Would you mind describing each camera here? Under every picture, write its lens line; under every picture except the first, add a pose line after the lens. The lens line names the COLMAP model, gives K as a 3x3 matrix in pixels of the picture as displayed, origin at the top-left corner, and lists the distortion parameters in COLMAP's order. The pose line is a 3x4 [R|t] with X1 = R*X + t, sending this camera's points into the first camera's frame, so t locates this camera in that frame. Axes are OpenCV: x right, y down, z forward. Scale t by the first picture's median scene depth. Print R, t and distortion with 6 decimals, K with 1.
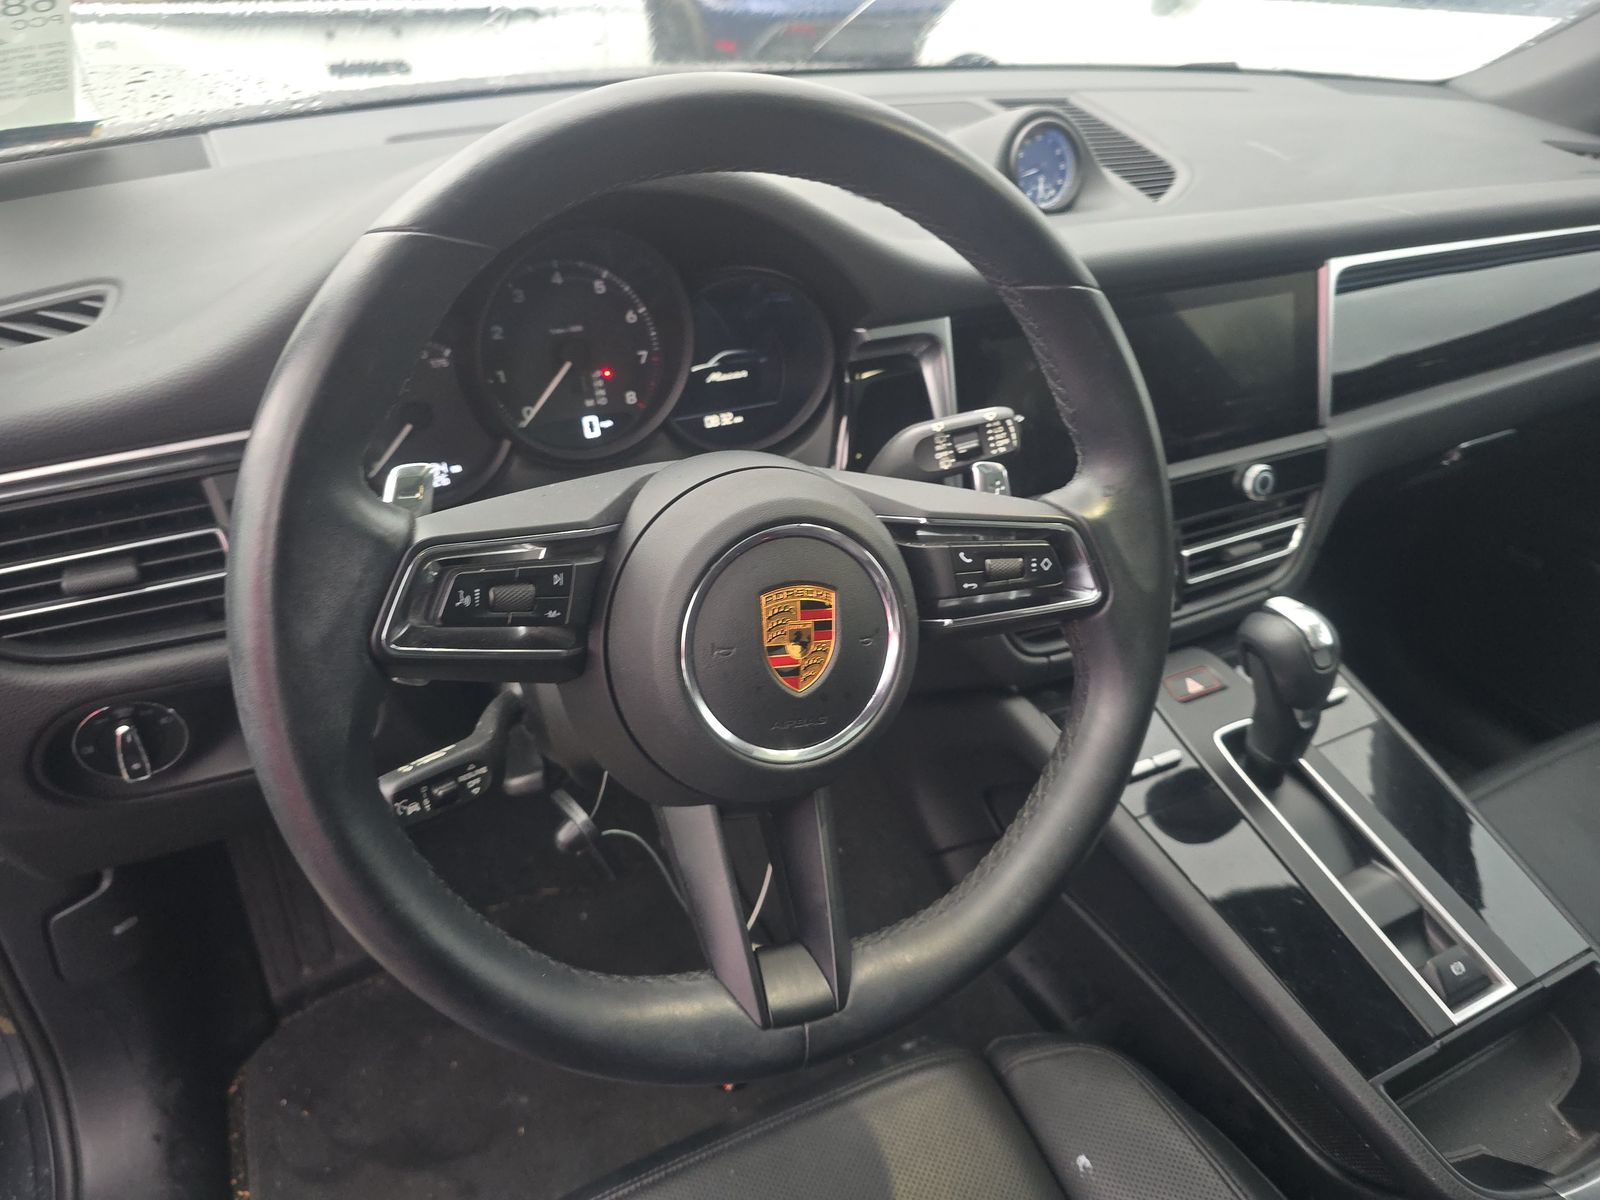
lens RADIAL K [[1158.6, 0, 826.8], [0, 1158.6, 609.1], [0, 0, 1]] dist [0.058940, -0.060853]
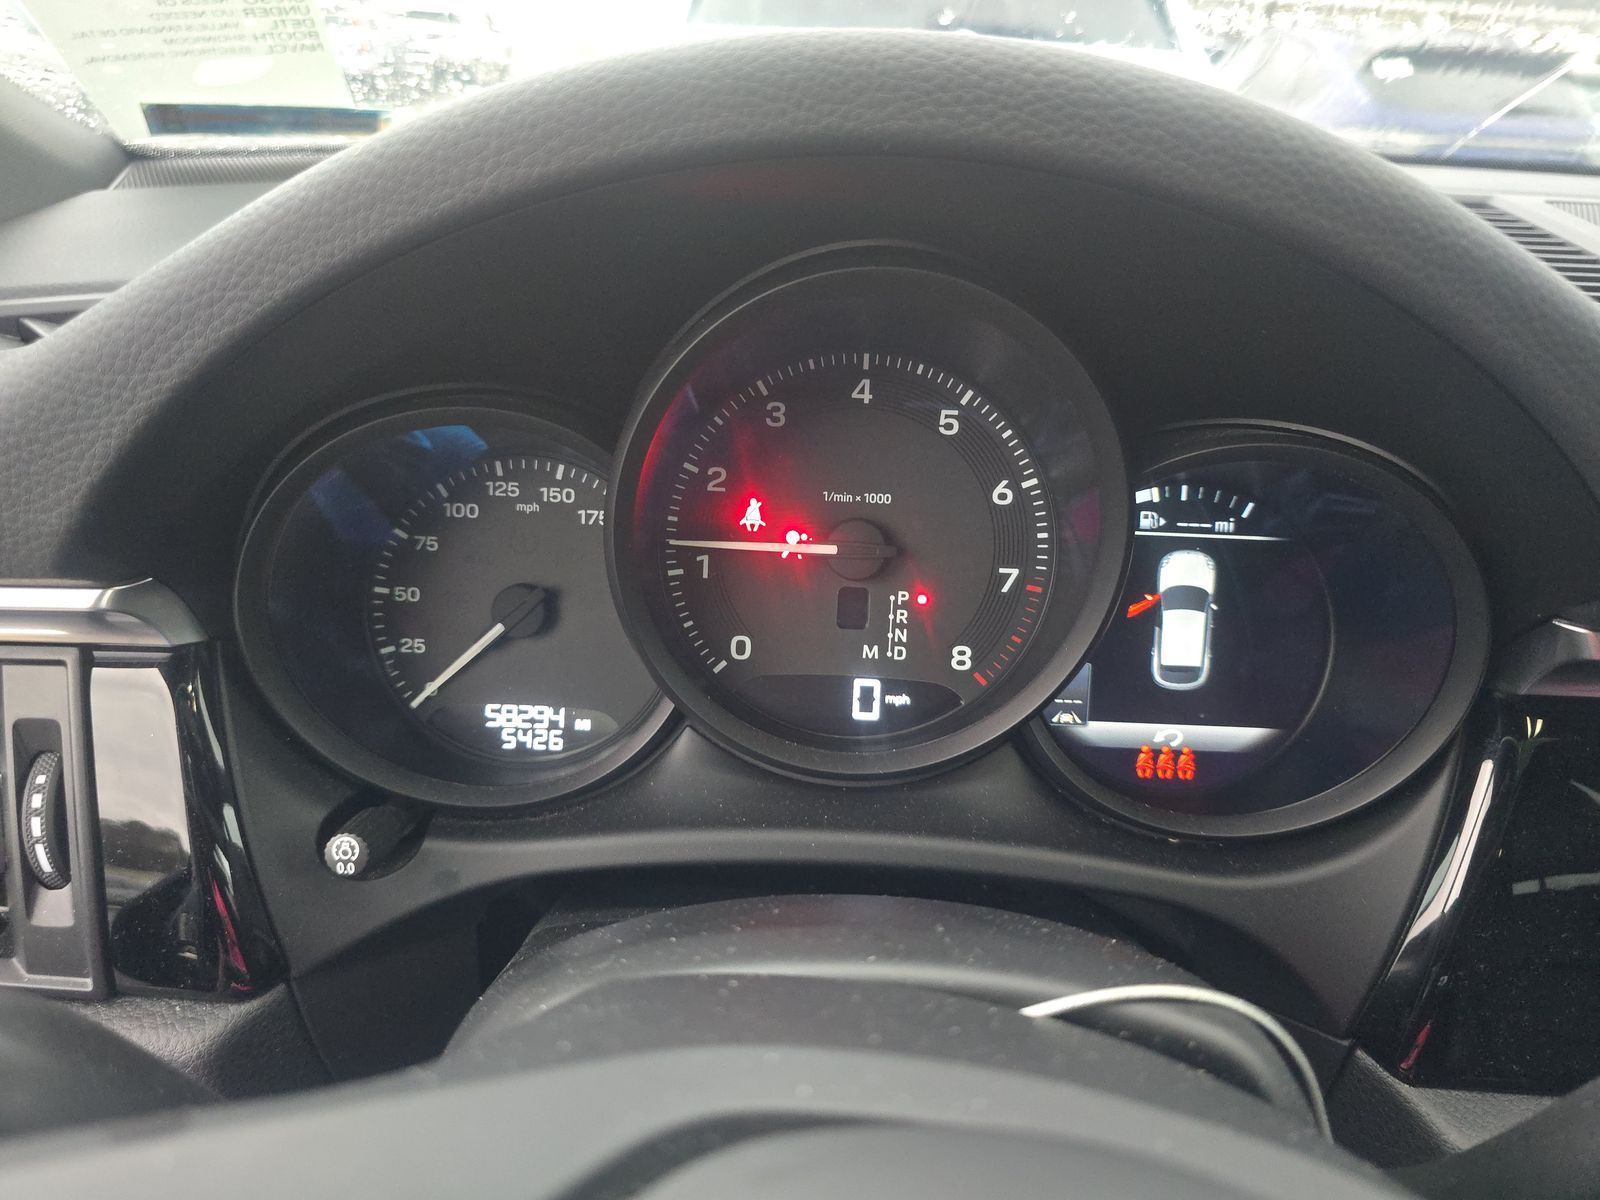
lens RADIAL K [[1134.3, 0, 800.0], [0, 1134.3, 600.0], [0, 0, 1]] dist [0.063339, -0.048108]
pose [[0.885886, 0.206902, -0.415208, -0.042954], [-0.265027, 0.960315, -0.086927, -0.151665], [0.380745, 0.187049, 0.905564, 0.574874]]
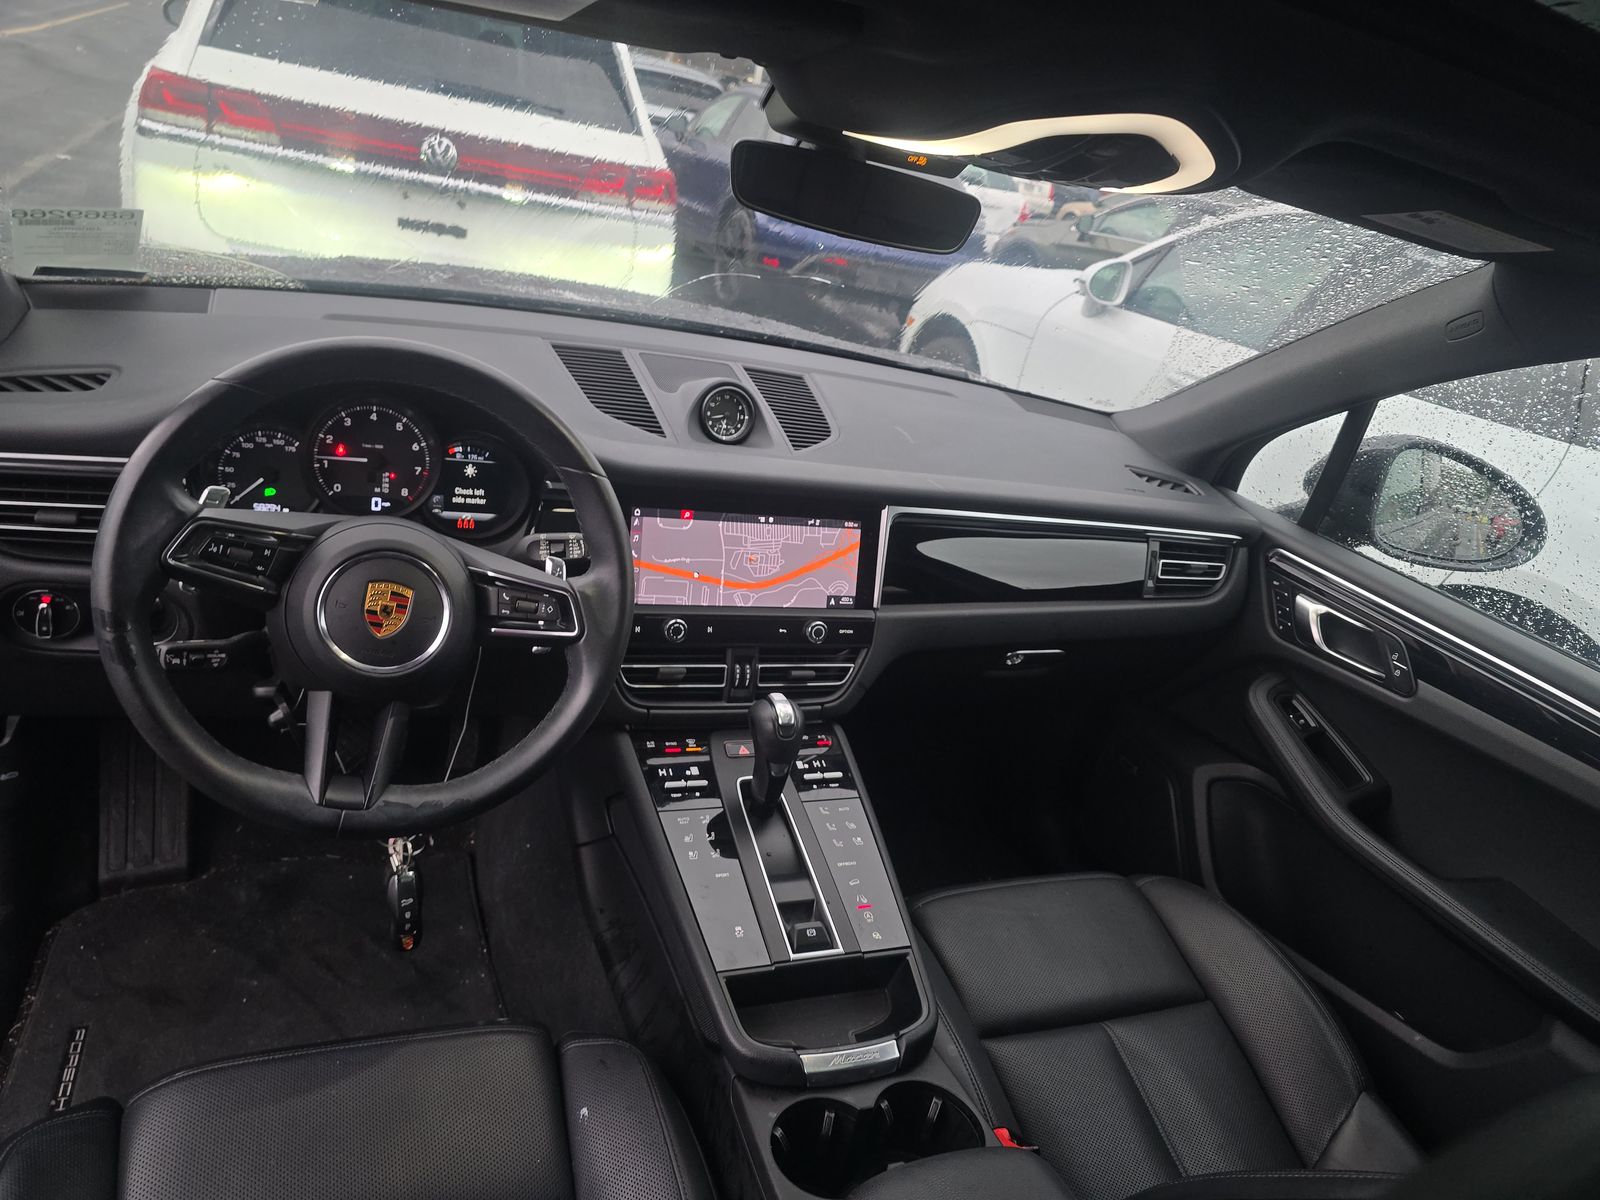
lens RADIAL K [[1134.3, 0, 800.0], [0, 1134.3, 600.0], [0, 0, 1]] dist [0.063339, -0.048108]
pose [[0.979226, 0.201917, -0.018572, 0.462326], [-0.202278, 0.966376, -0.158751, 0.116708], [-0.014107, 0.159210, 0.987144, -0.622074]]
